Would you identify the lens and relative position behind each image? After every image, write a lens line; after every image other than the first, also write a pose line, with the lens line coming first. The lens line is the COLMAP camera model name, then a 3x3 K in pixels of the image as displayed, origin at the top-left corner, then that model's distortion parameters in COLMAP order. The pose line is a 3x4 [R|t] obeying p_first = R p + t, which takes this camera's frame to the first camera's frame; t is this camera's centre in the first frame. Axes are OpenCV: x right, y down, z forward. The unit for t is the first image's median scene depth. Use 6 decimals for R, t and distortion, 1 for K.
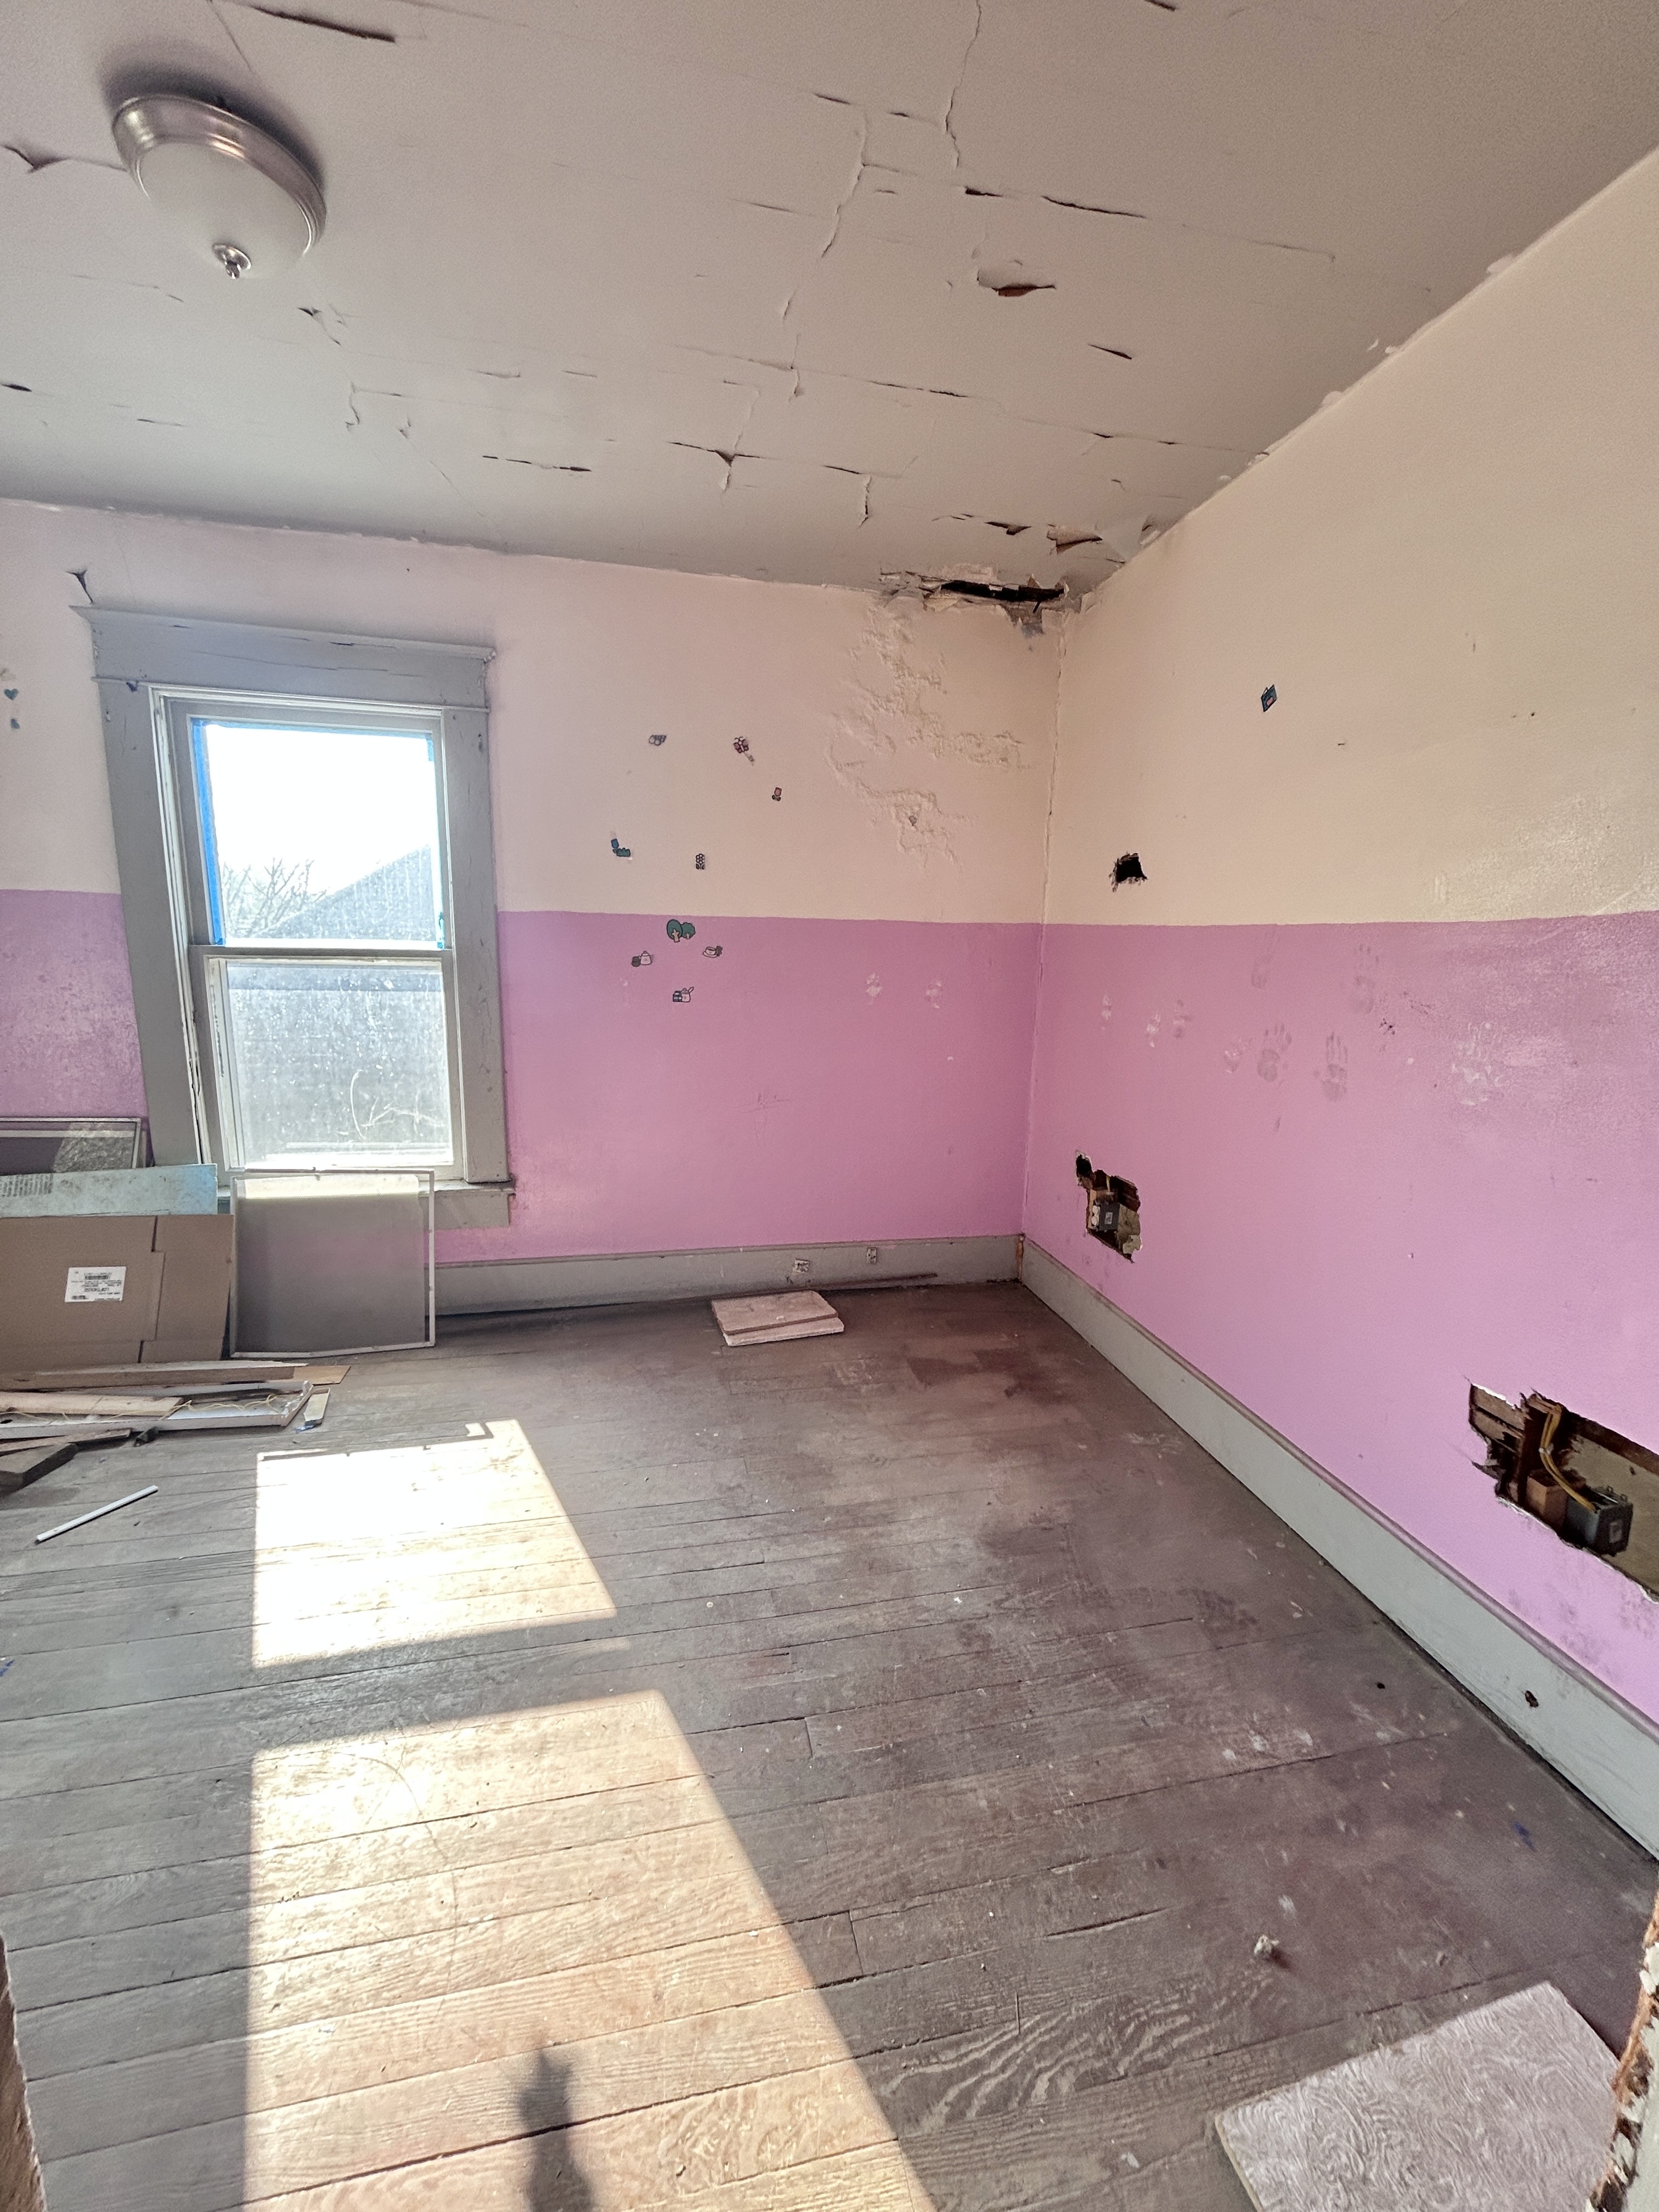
lens RADIAL K [[888.3, 0, 828.0], [0, 888.3, 1103.5], [0, 0, 1]] dist [-0.004112, 0.001100]
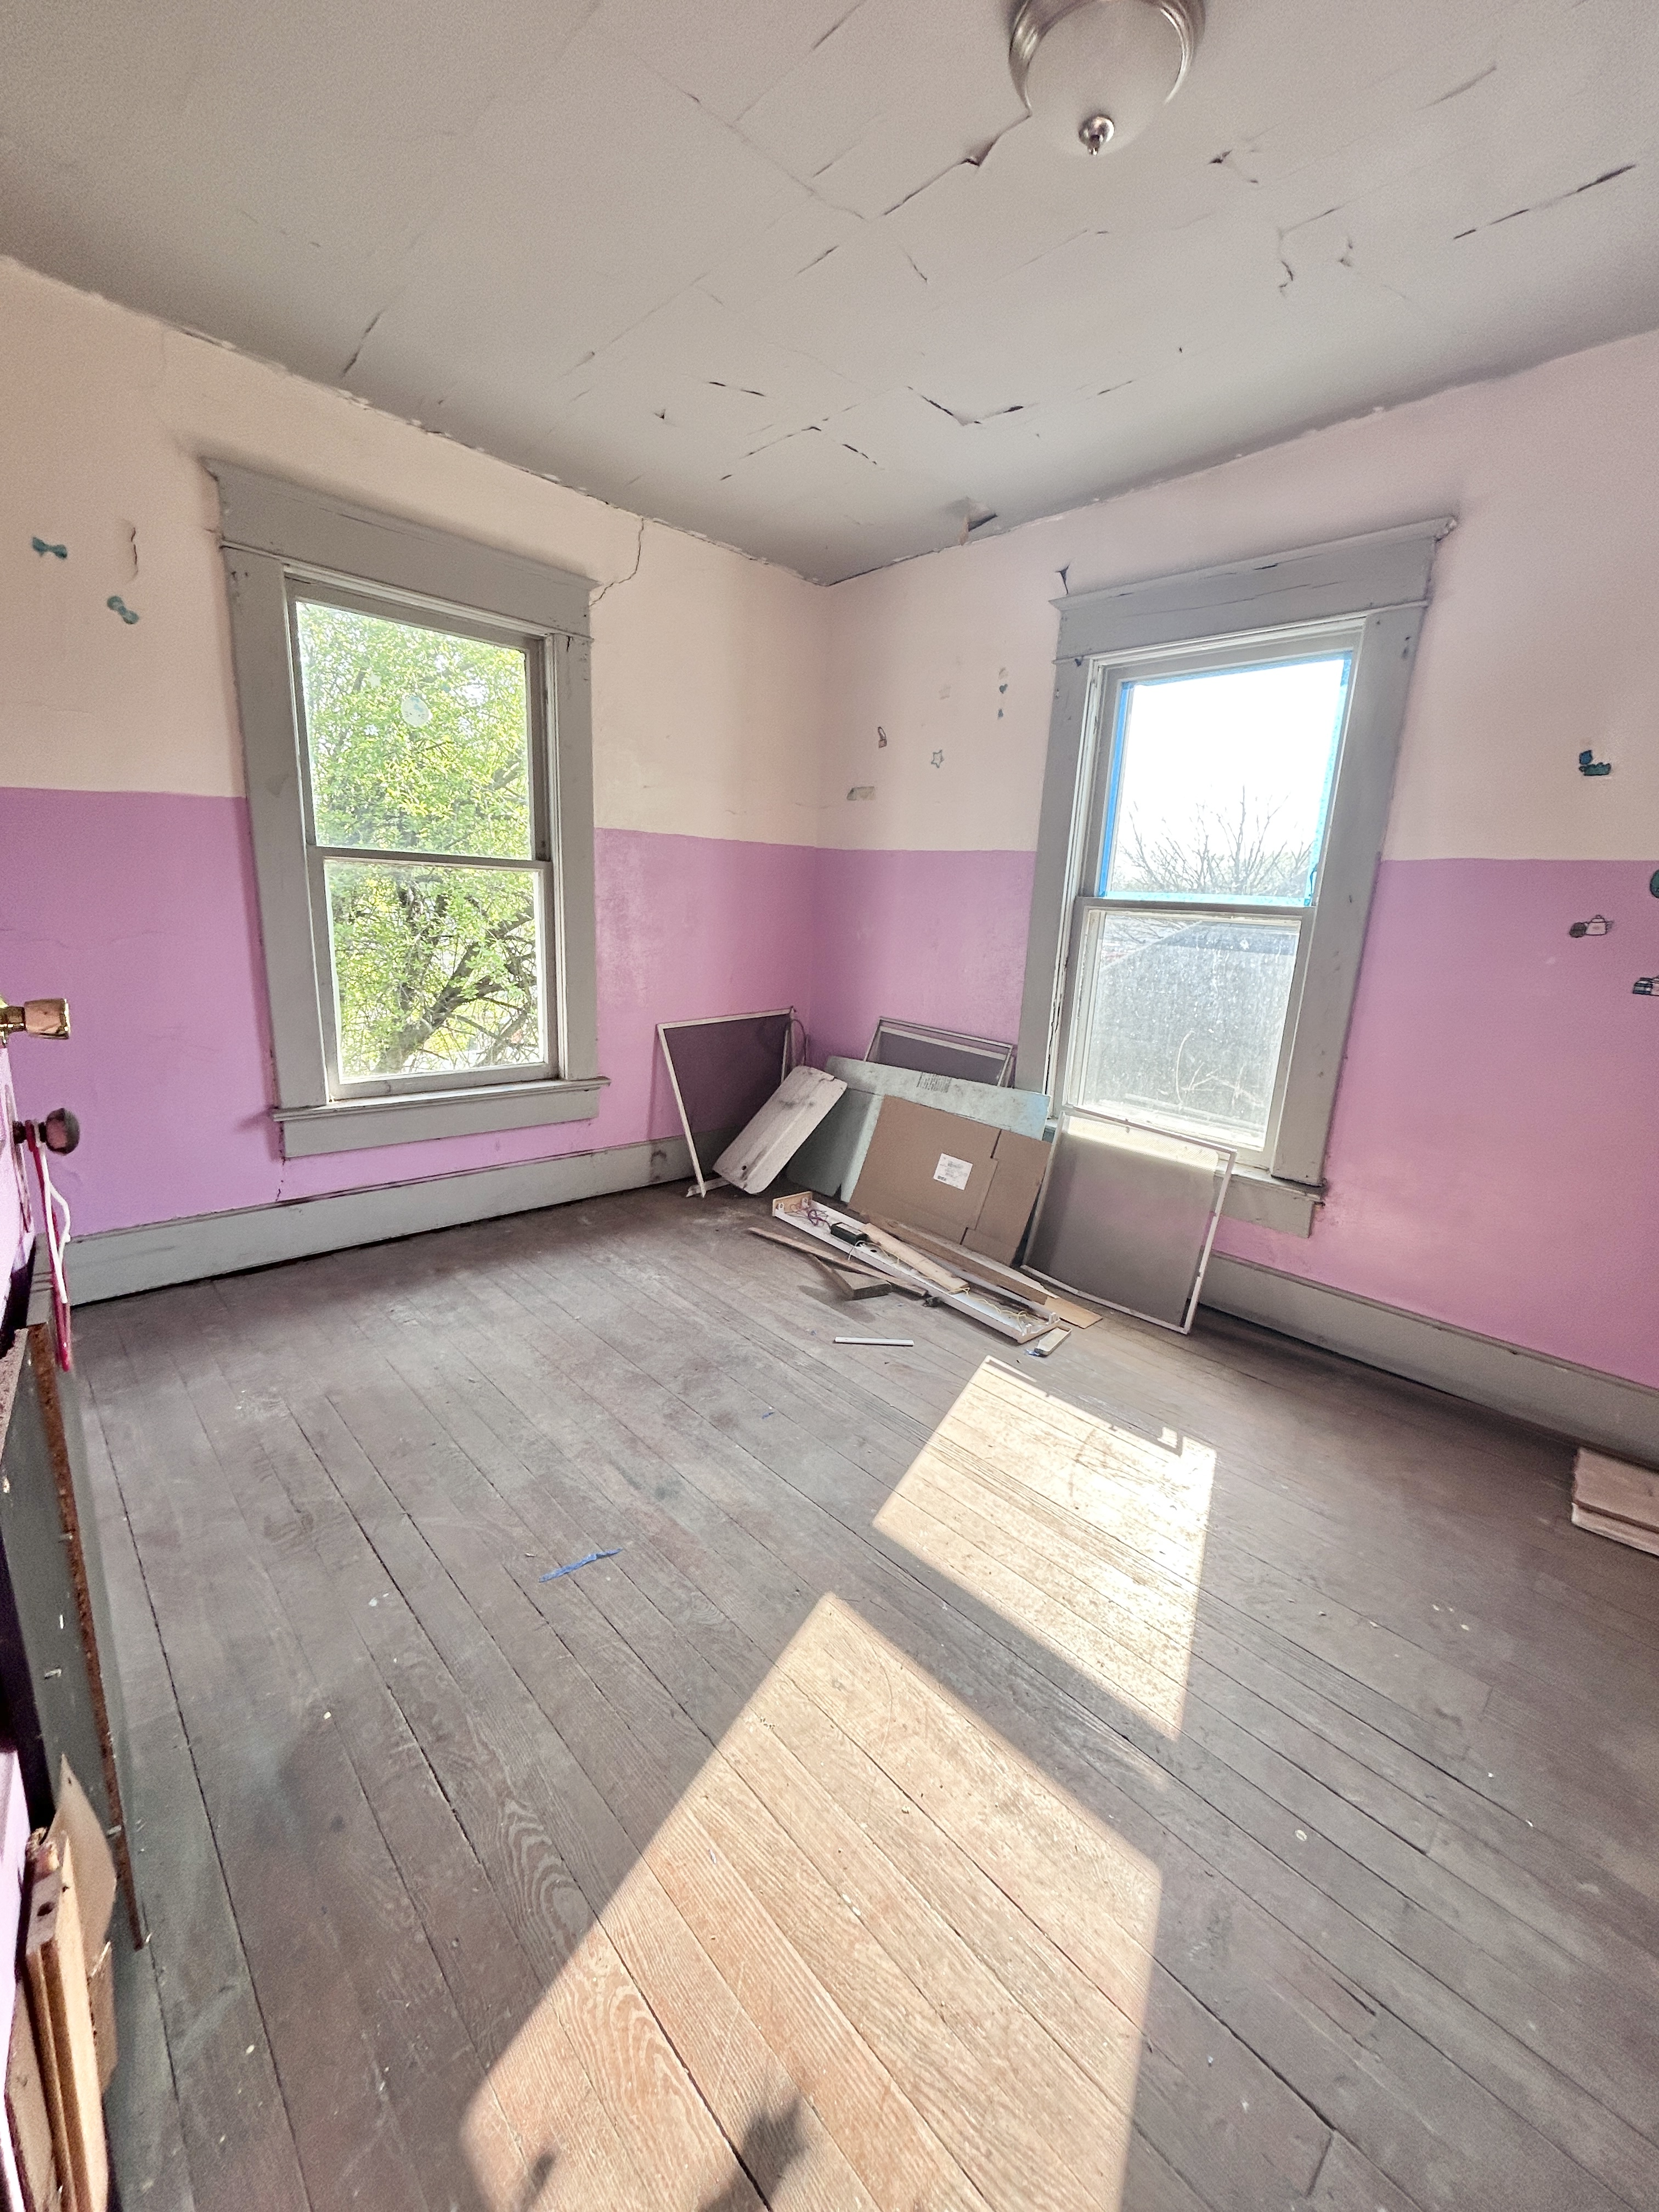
lens RADIAL K [[888.3, 0, 823.2], [0, 888.3, 1104.4], [0, 0, 1]] dist [-0.004112, 0.001100]
pose [[0.522723, 0.203271, -0.827914, 0.080028], [-0.186889, 0.974857, 0.121353, -0.002886], [0.831765, 0.091294, 0.547569, 0.163209]]
